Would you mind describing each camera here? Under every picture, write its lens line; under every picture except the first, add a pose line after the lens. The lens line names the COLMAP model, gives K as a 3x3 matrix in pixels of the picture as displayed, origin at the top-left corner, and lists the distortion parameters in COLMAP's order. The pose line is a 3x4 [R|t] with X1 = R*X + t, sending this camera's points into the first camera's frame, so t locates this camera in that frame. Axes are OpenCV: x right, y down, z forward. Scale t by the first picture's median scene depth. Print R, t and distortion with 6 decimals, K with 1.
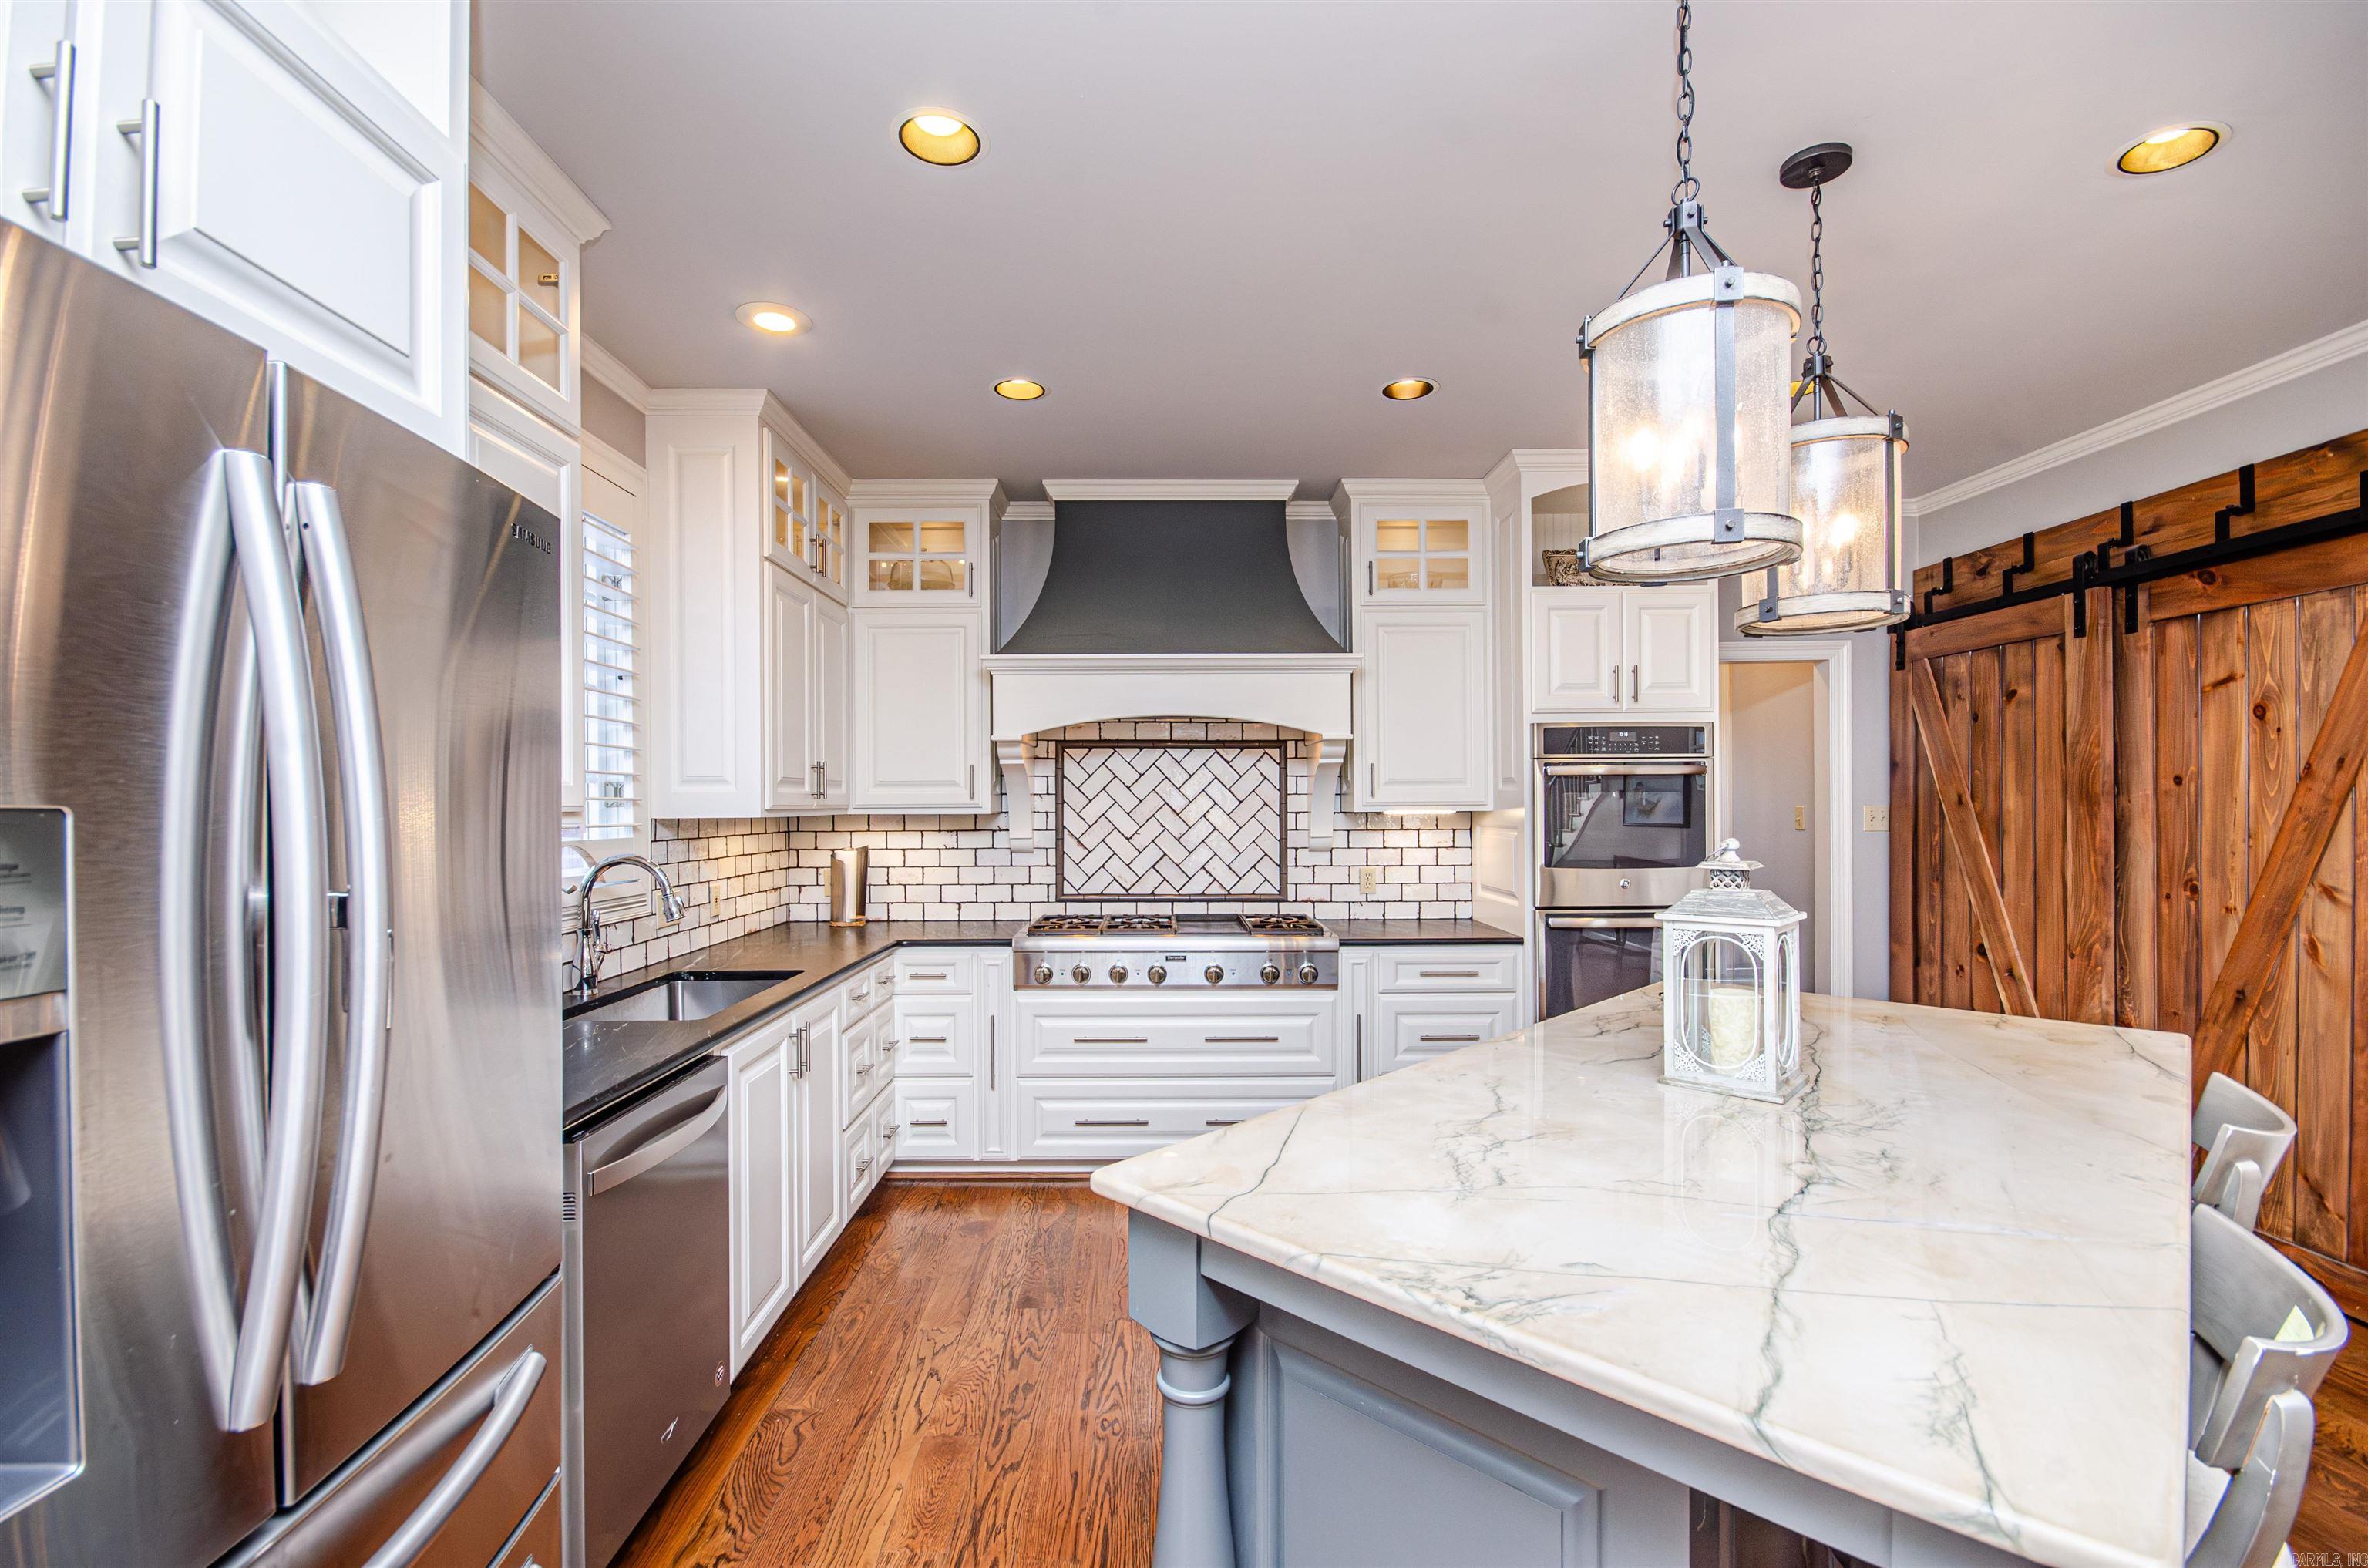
lens RADIAL K [[1044.5, 0, 1180.3], [0, 1044.5, 806.5], [0, 0, 1]] dist [-0.013687, -0.001050]
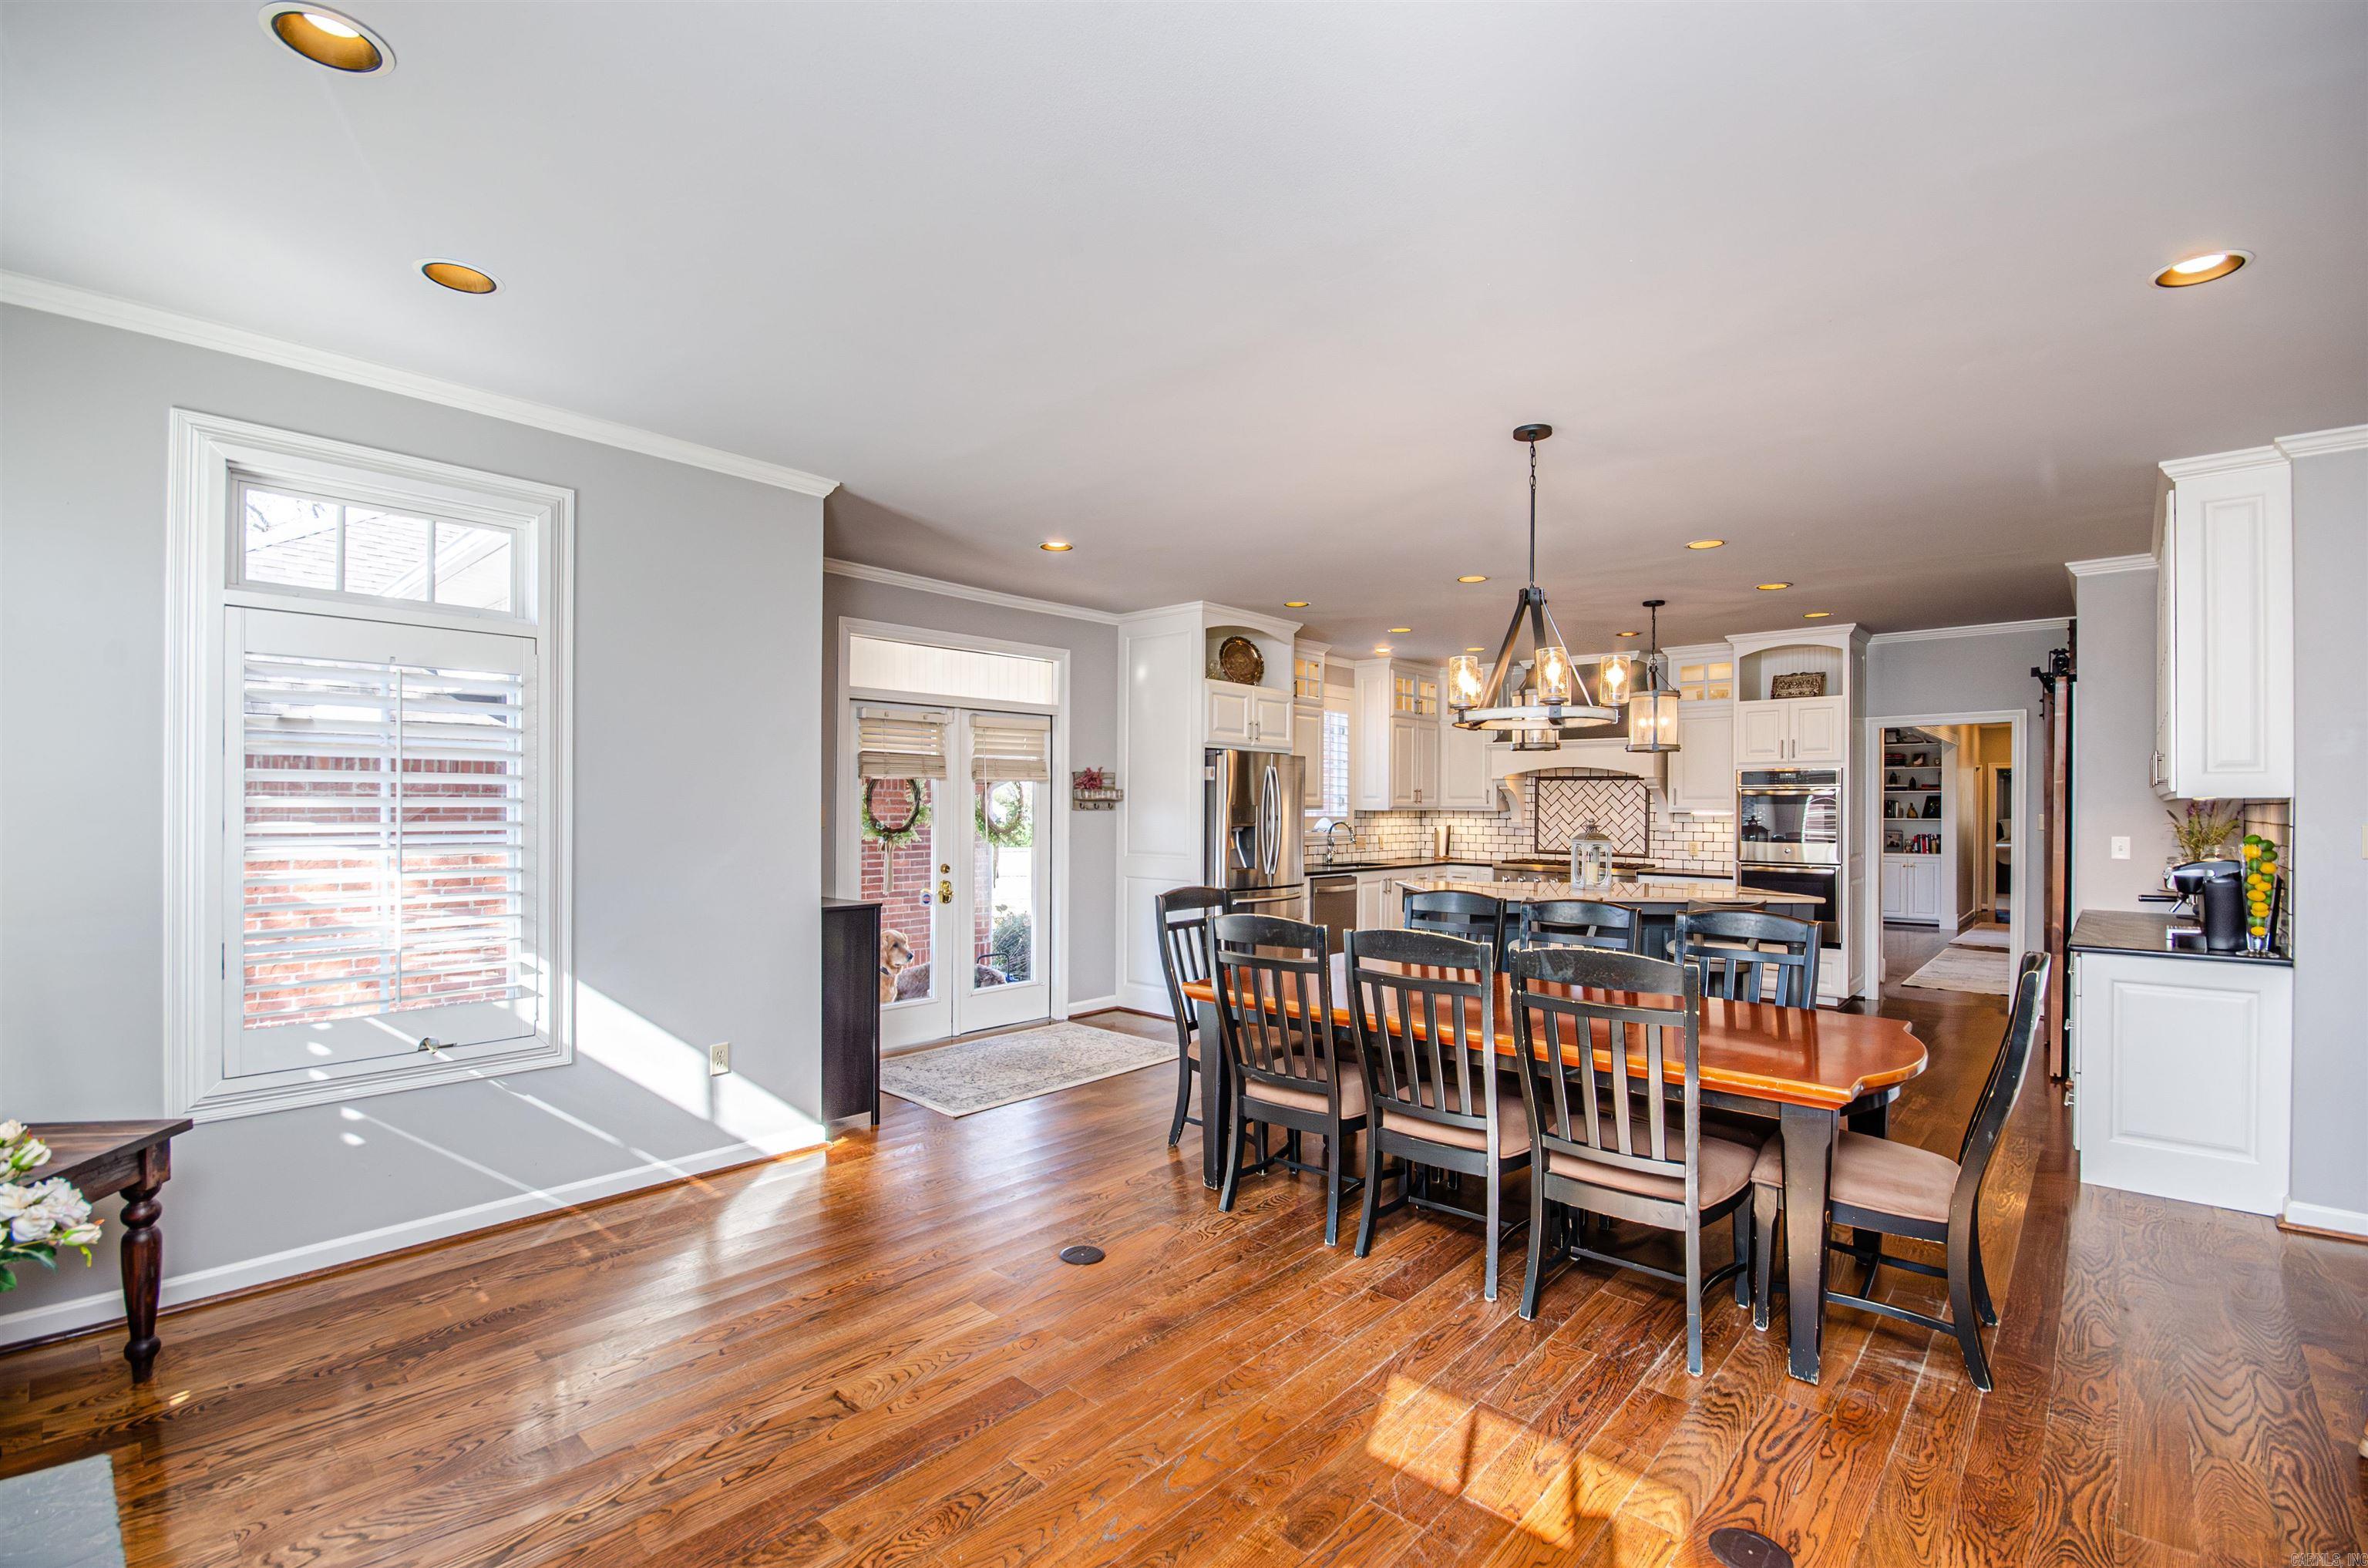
lens RADIAL K [[1044.5, 0, 1150.3], [0, 1044.5, 799.5], [0, 0, 1]] dist [-0.013687, -0.001050]
pose [[0.711657, 0.007506, -0.702486, 0.840120], [-0.012428, 0.999921, -0.001907, -0.003487], [0.702417, 0.010088, 0.711695, -1.089018]]
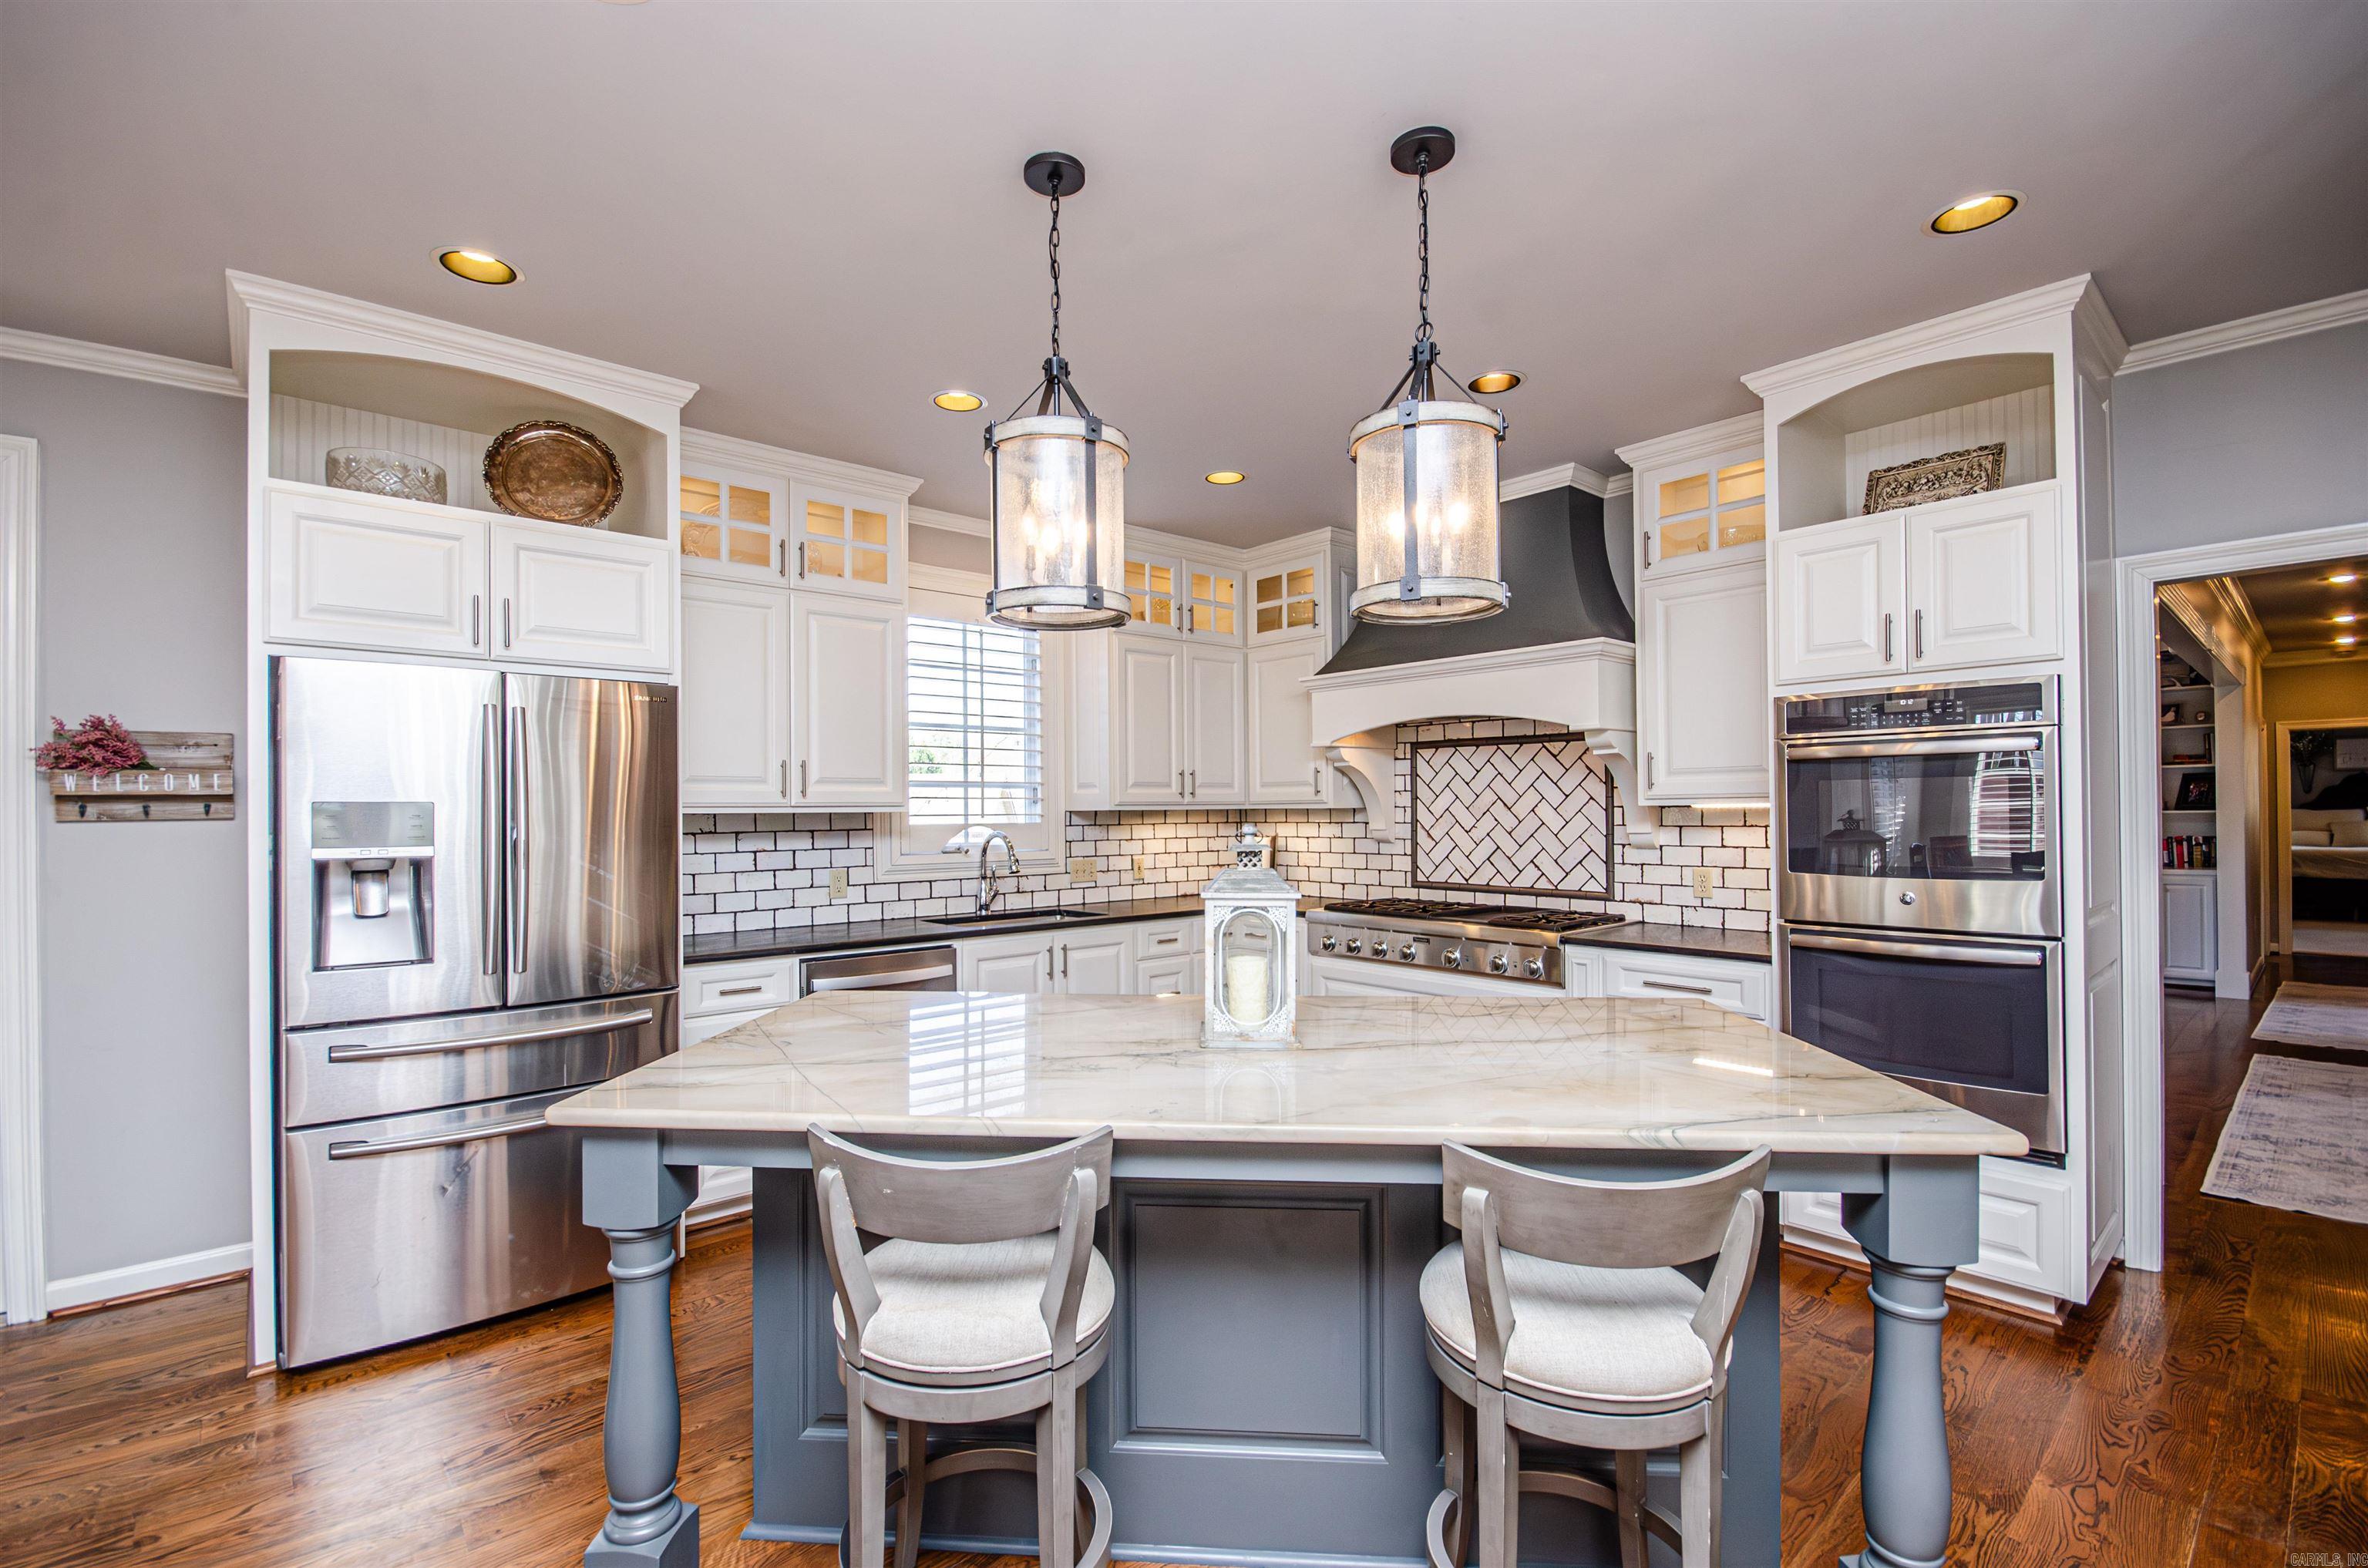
lens RADIAL K [[1044.5, 0, 1145.2], [0, 1044.5, 806.5], [0, 0, 1]] dist [-0.013687, -0.001050]
pose [[0.630714, -0.002986, -0.776010, 0.589224], [0.003399, 0.999994, -0.001086, 0.005483], [0.776008, -0.001953, 0.630720, 0.079905]]
